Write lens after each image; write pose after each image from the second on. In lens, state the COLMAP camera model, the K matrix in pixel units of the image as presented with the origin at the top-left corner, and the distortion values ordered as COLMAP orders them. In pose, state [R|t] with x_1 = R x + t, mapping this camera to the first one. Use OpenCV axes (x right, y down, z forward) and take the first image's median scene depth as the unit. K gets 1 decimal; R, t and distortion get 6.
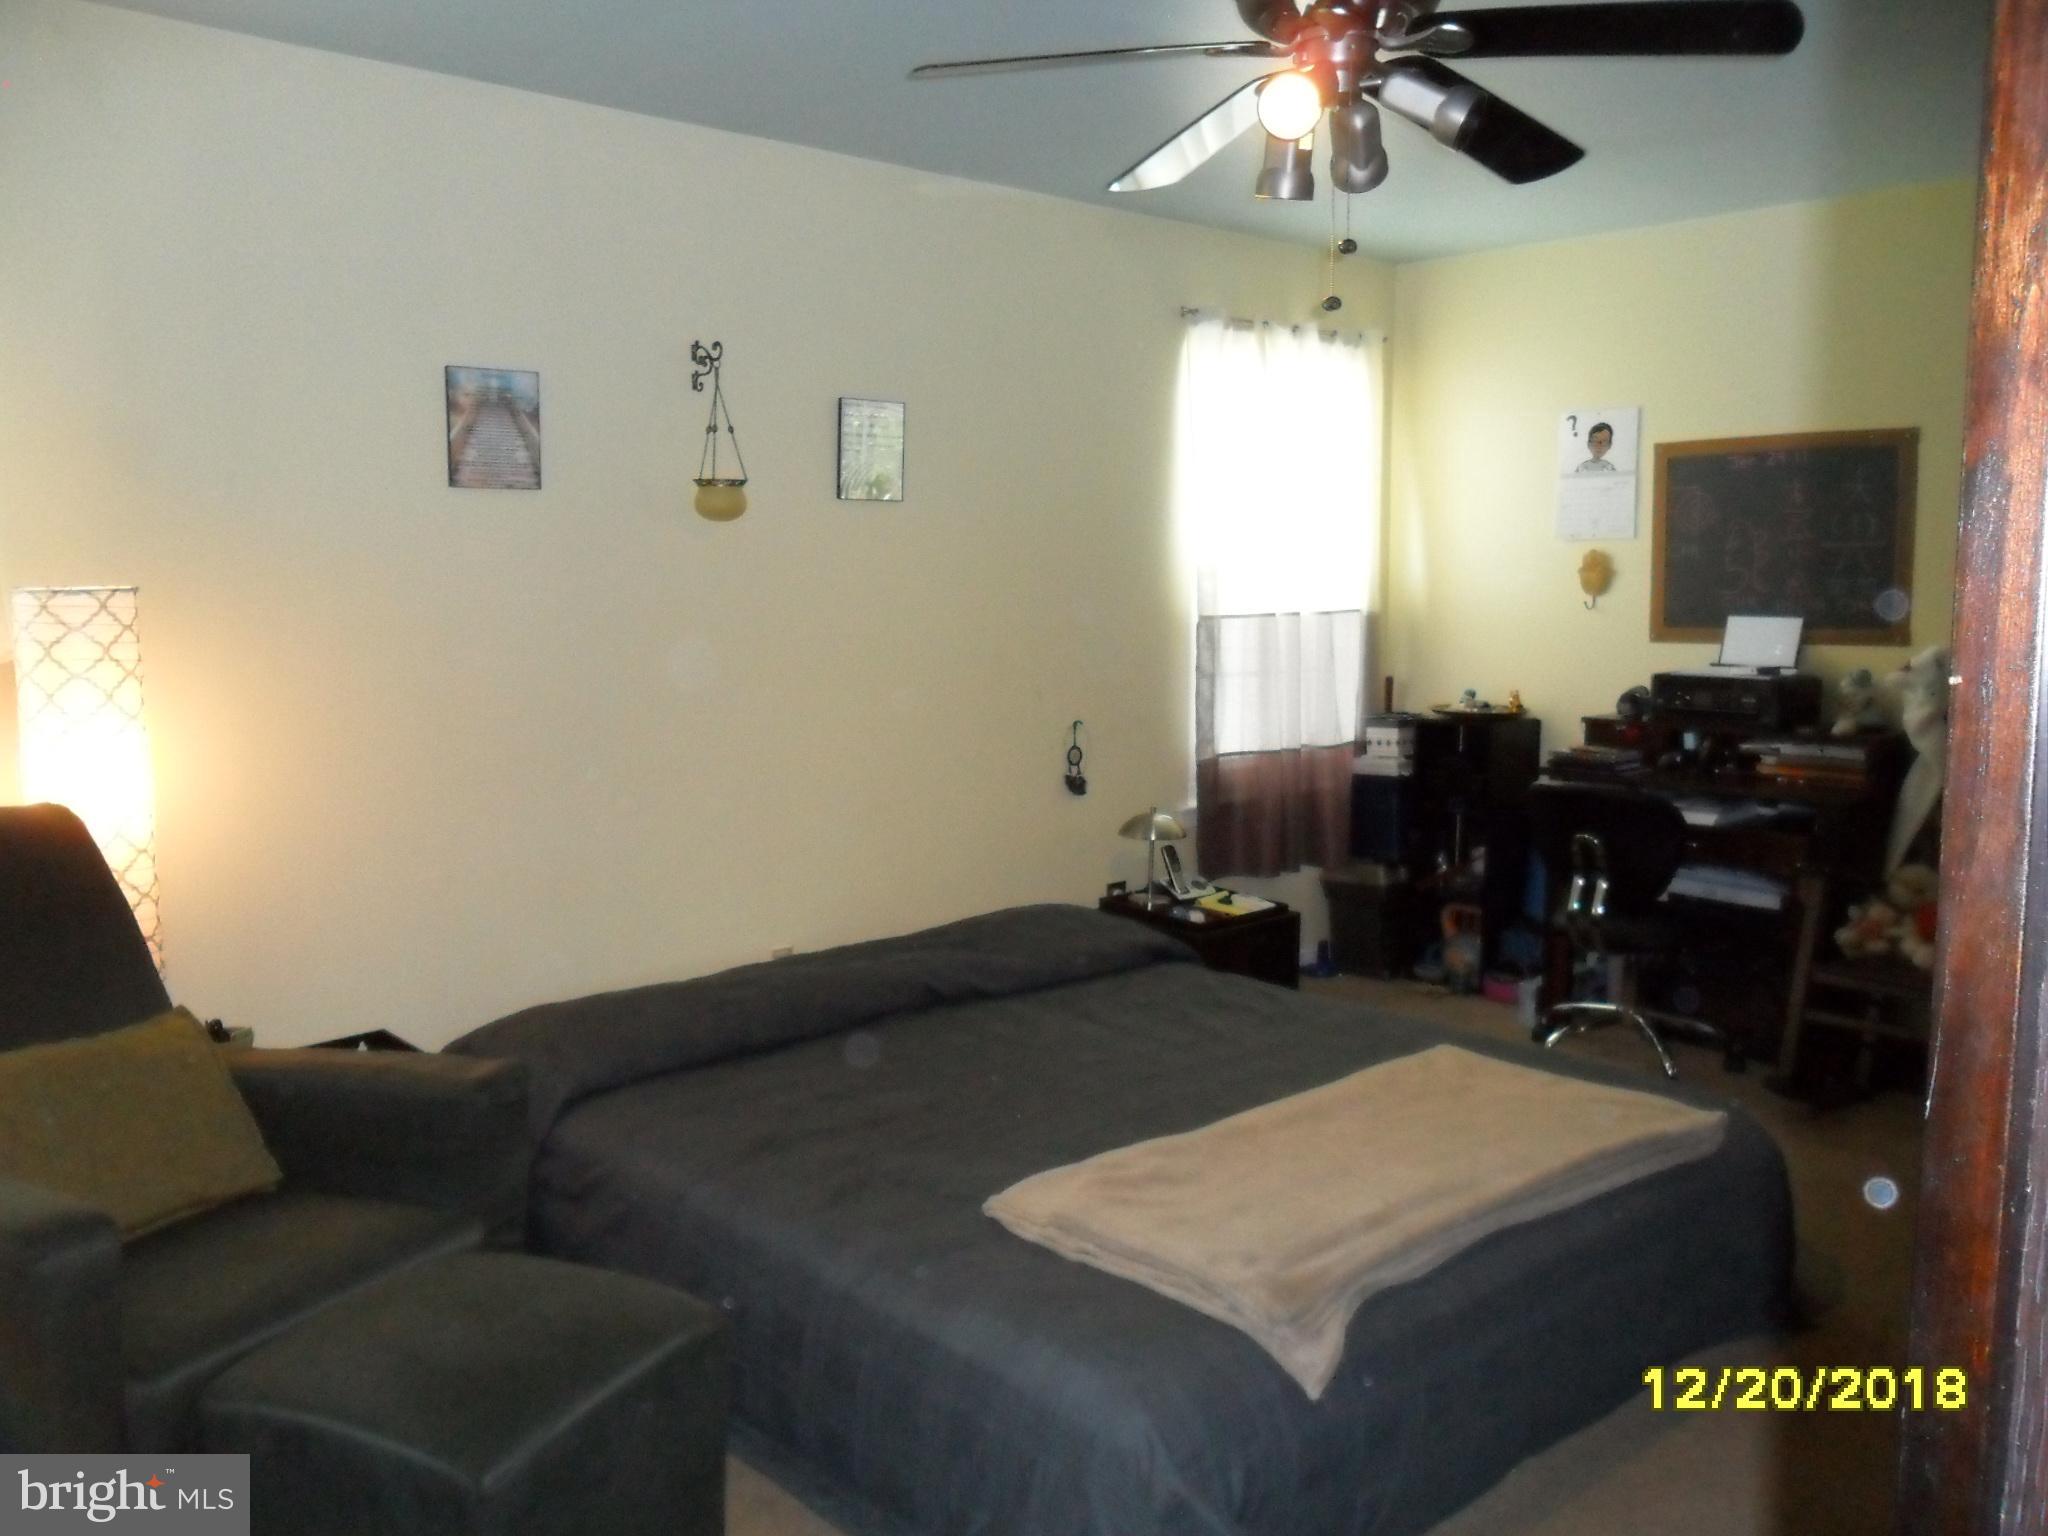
lens RADIAL K [[1653.0, 0, 1024.0], [0, 1653.0, 768.0], [0, 0, 1]] dist [-0.051070, 0.056904]
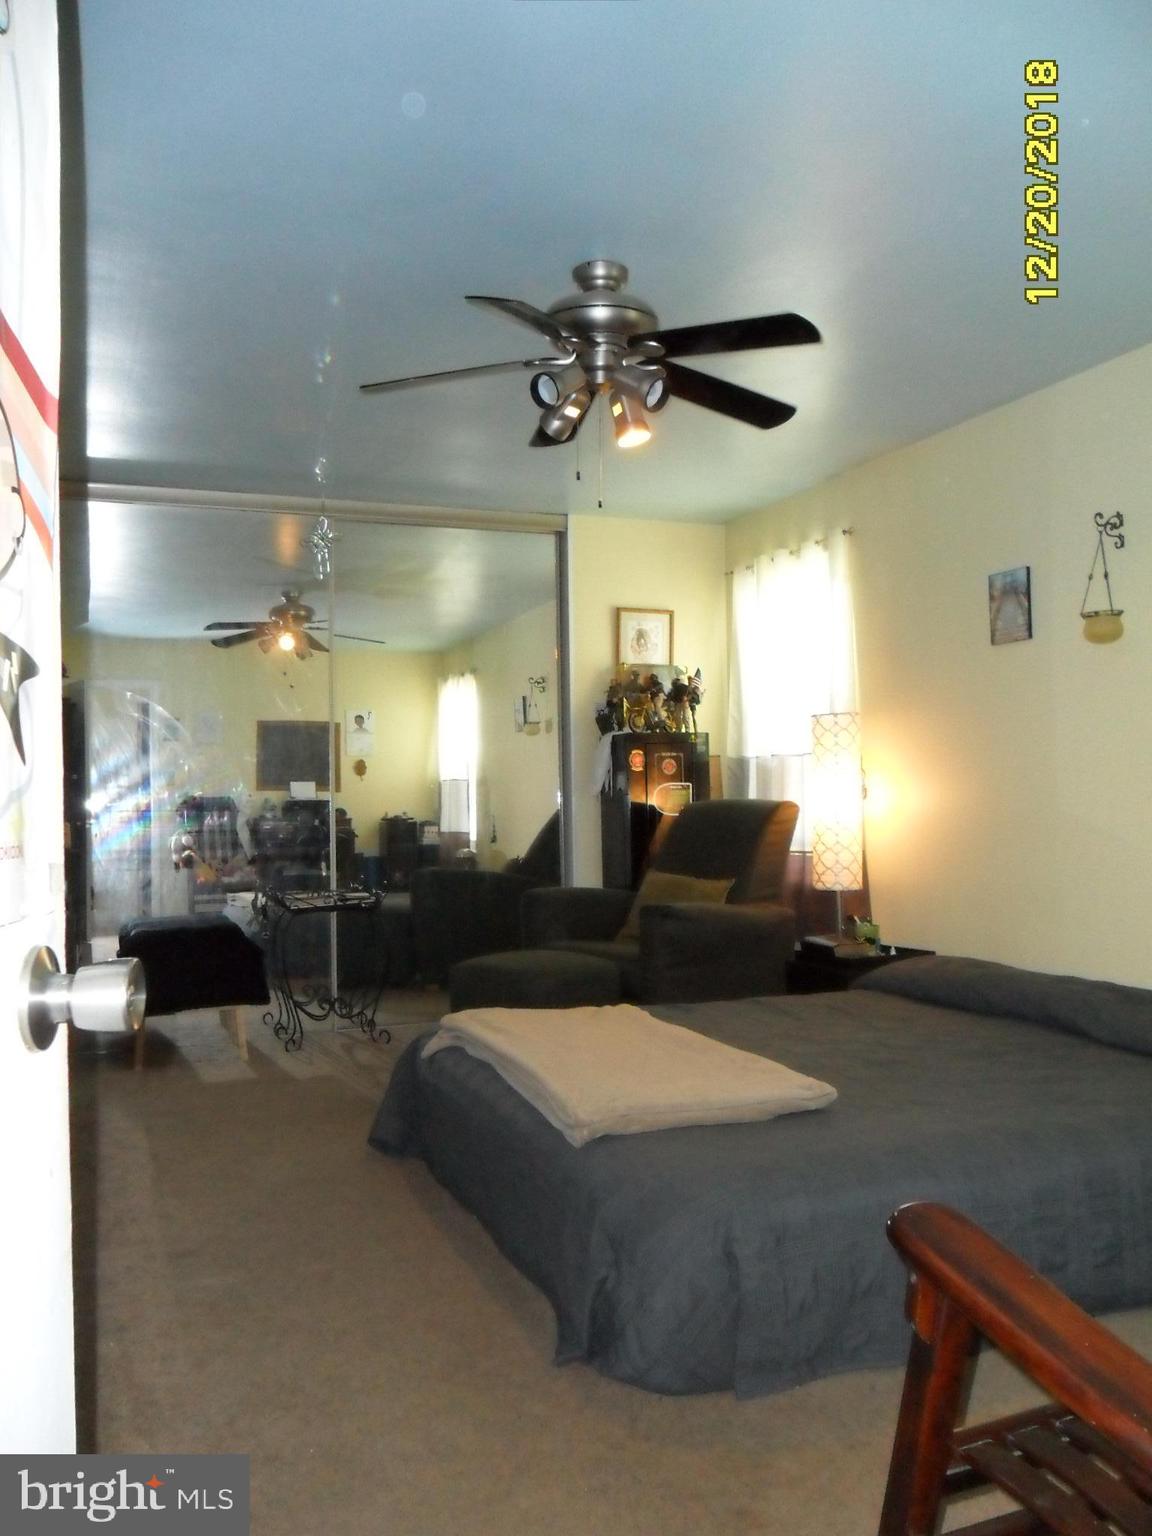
lens RADIAL K [[1241.7, 0, 565.6], [0, 1241.7, 777.3], [0, 0, 1]] dist [-0.076293, 0.086860]
pose [[-0.370763, -0.011861, -0.928652, 0.976252], [-0.109371, 0.993518, 0.030976, -0.026761], [0.922265, 0.113052, -0.369657, 1.061330]]
